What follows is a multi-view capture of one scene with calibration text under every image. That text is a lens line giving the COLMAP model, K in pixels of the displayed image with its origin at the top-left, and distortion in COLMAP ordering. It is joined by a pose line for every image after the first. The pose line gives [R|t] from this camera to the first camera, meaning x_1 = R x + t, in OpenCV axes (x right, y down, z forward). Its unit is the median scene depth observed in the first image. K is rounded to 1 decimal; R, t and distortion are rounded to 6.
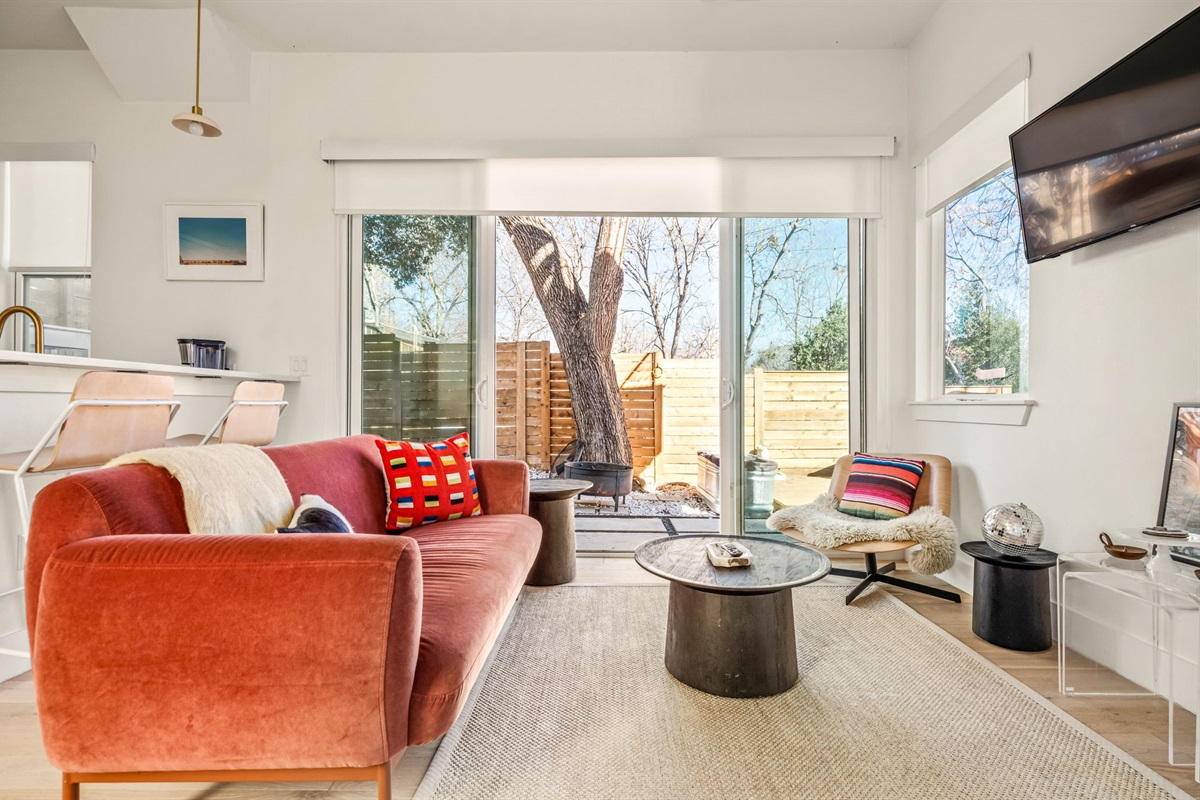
lens RADIAL K [[556.4, 0, 602.5], [0, 556.4, 404.8], [0, 0, 1]] dist [0.006495, -0.001467]
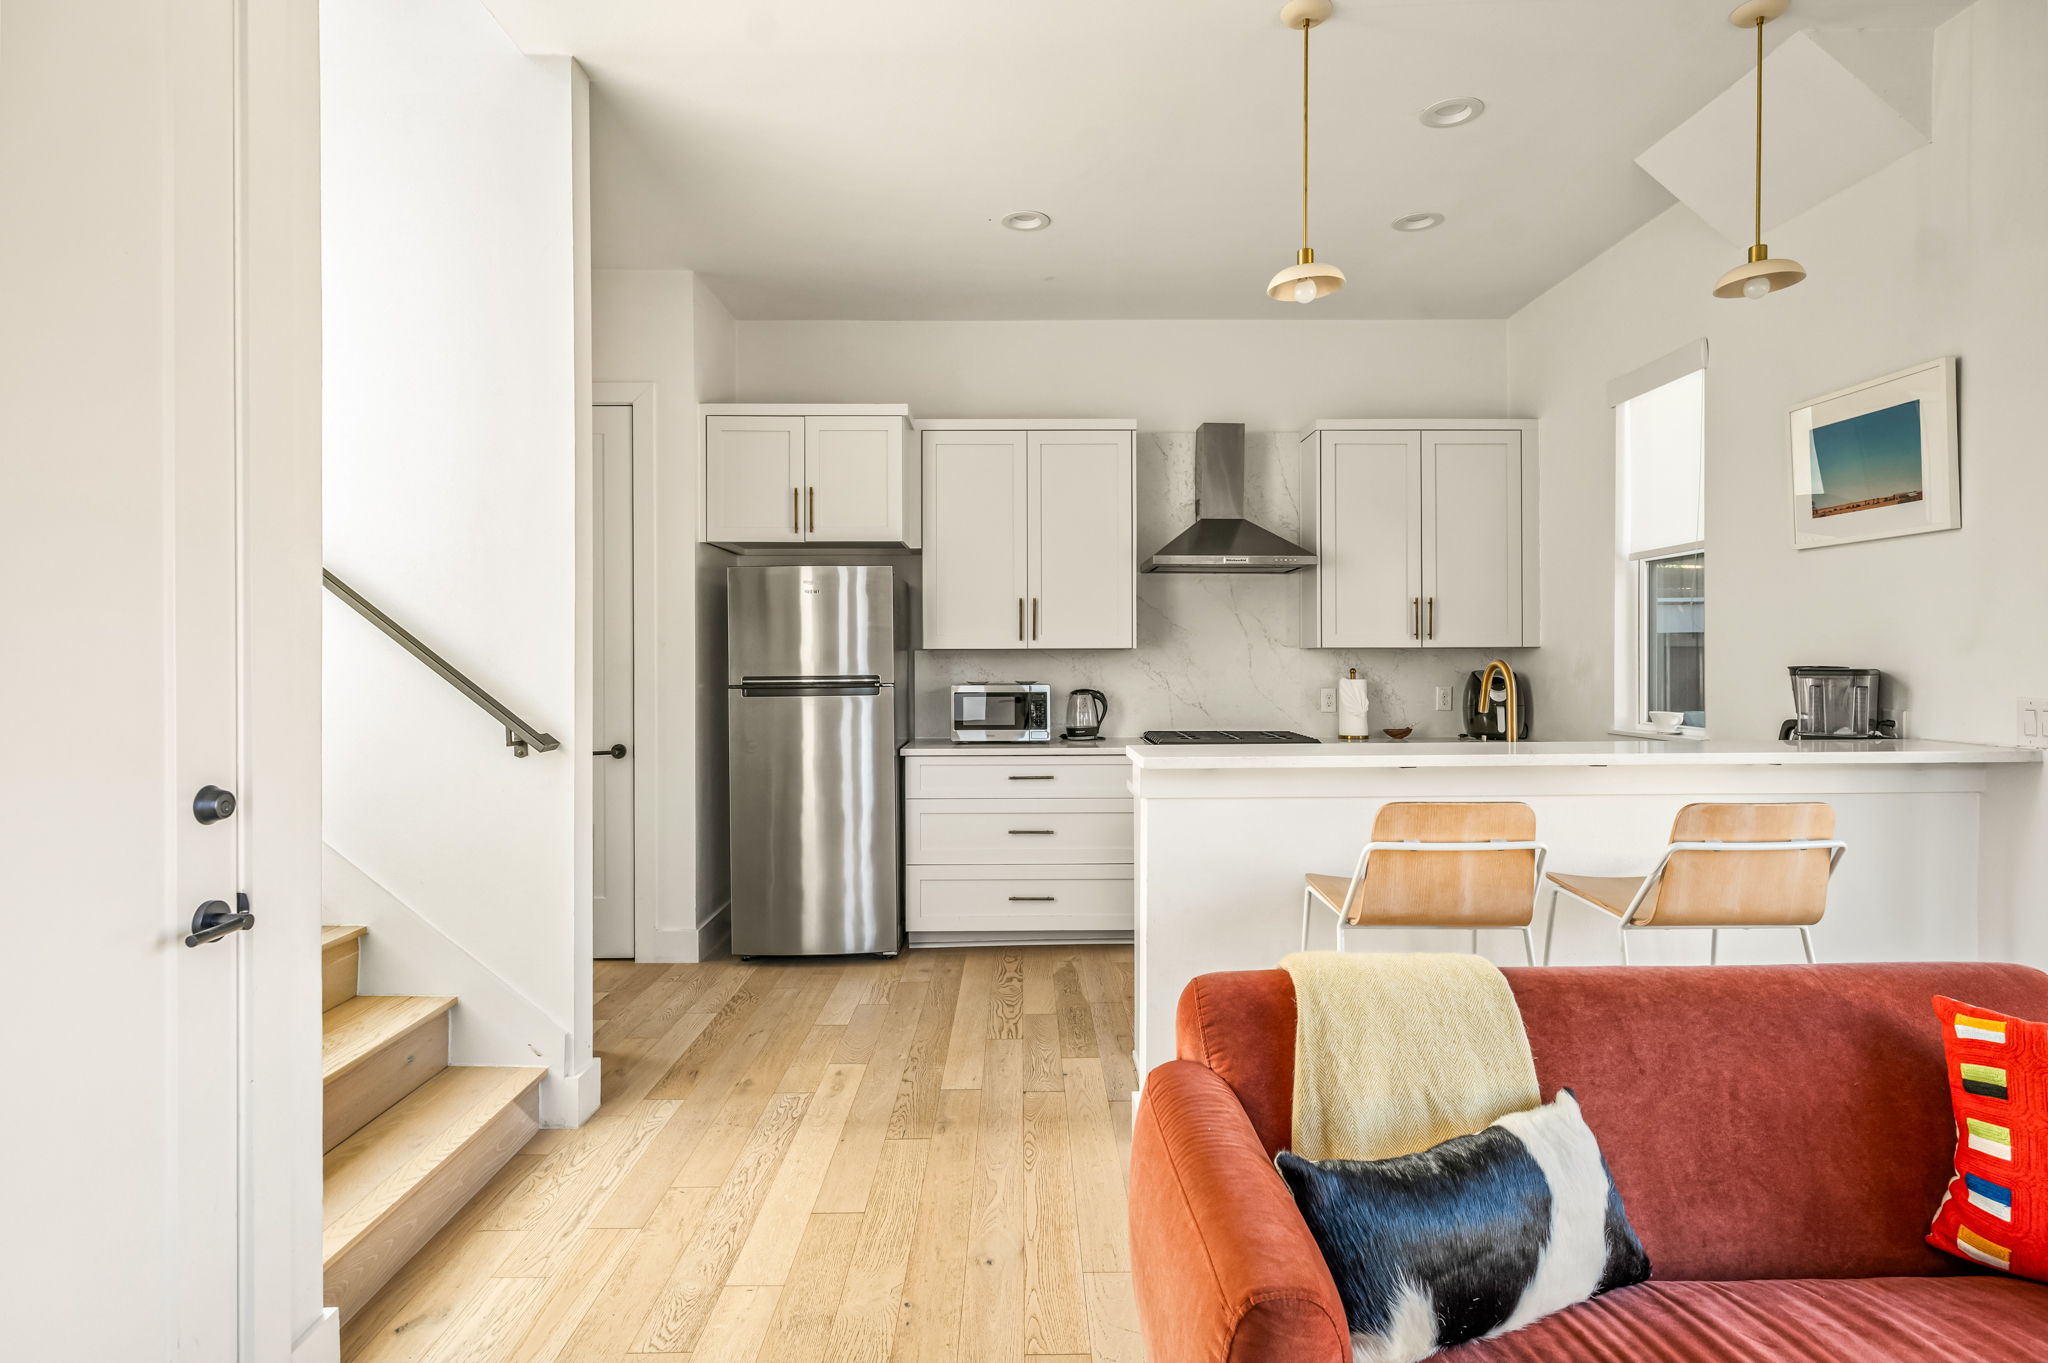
lens RADIAL K [[1052.7, 0, 1030.3], [0, 1052.7, 657.9], [0, 0, 1]] dist [0.002503, 0.000650]
pose [[0.023758, -0.006314, -0.999698, 0.228157], [0.003909, 0.999973, -0.006223, -0.123680], [0.999710, -0.003760, 0.023783, 0.254593]]
